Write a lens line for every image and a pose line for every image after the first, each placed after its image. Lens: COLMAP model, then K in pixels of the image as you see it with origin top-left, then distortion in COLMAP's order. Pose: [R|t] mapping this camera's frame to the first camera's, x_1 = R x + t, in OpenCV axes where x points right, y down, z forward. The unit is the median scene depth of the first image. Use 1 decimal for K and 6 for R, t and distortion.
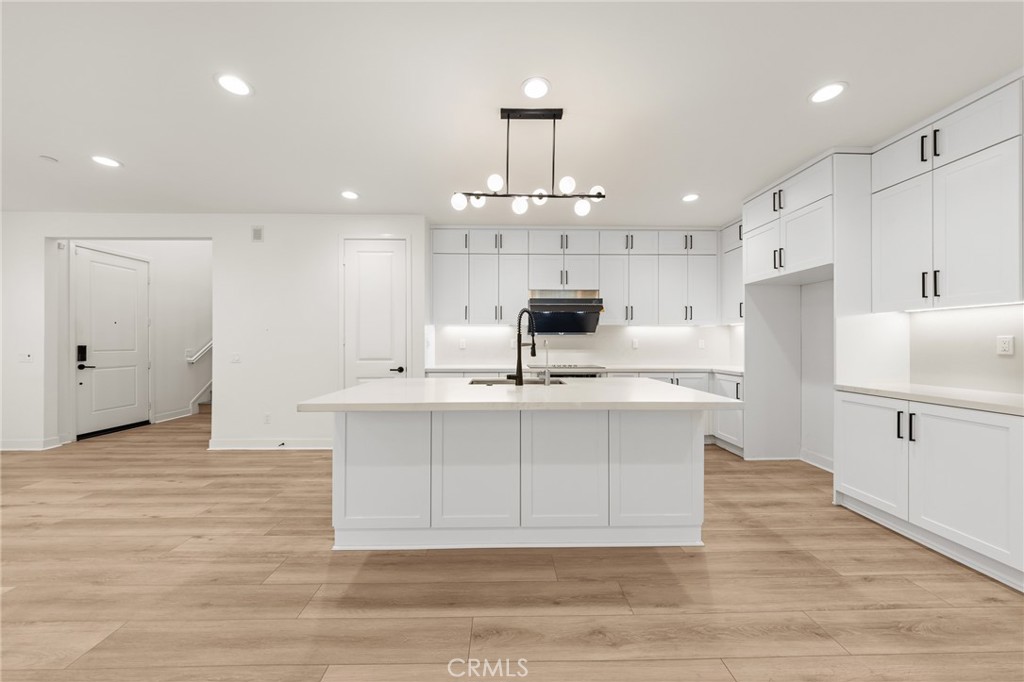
lens RADIAL K [[348.7, 0, 511.5], [0, 348.7, 342.2], [0, 0, 1]] dist [-0.004254, -0.000237]
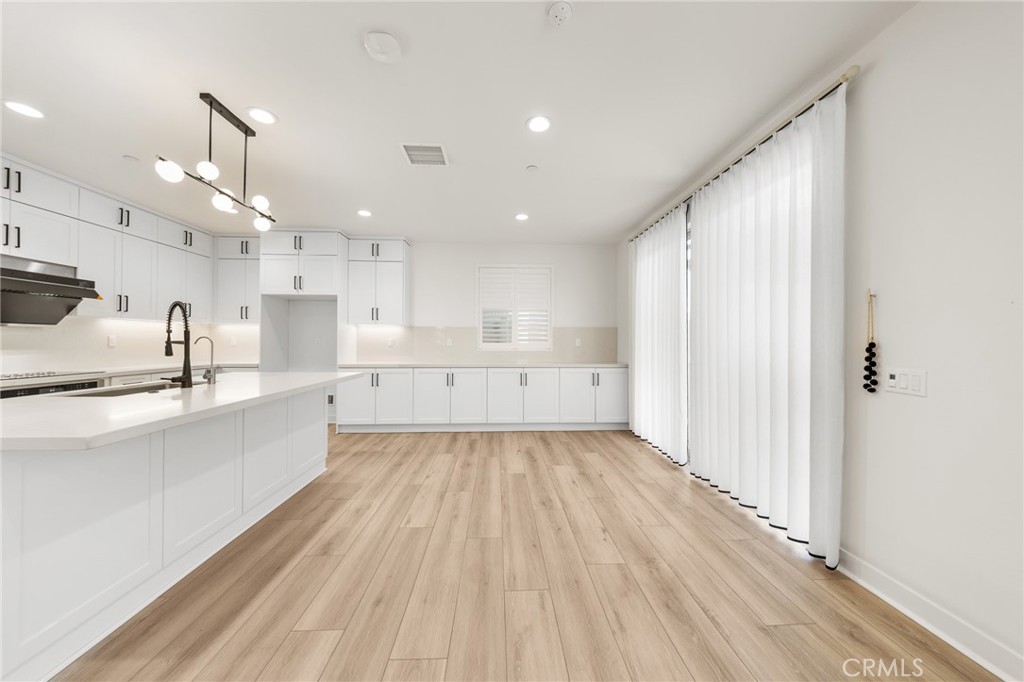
lens RADIAL K [[348.7, 0, 515.0], [0, 348.7, 340.7], [0, 0, 1]] dist [-0.004254, -0.000237]
pose [[-0.029648, 0.000727, 0.999560, -0.914037], [-0.007605, 0.999971, -0.000952, -0.004268], [-0.999531, -0.007630, -0.029642, 0.174169]]
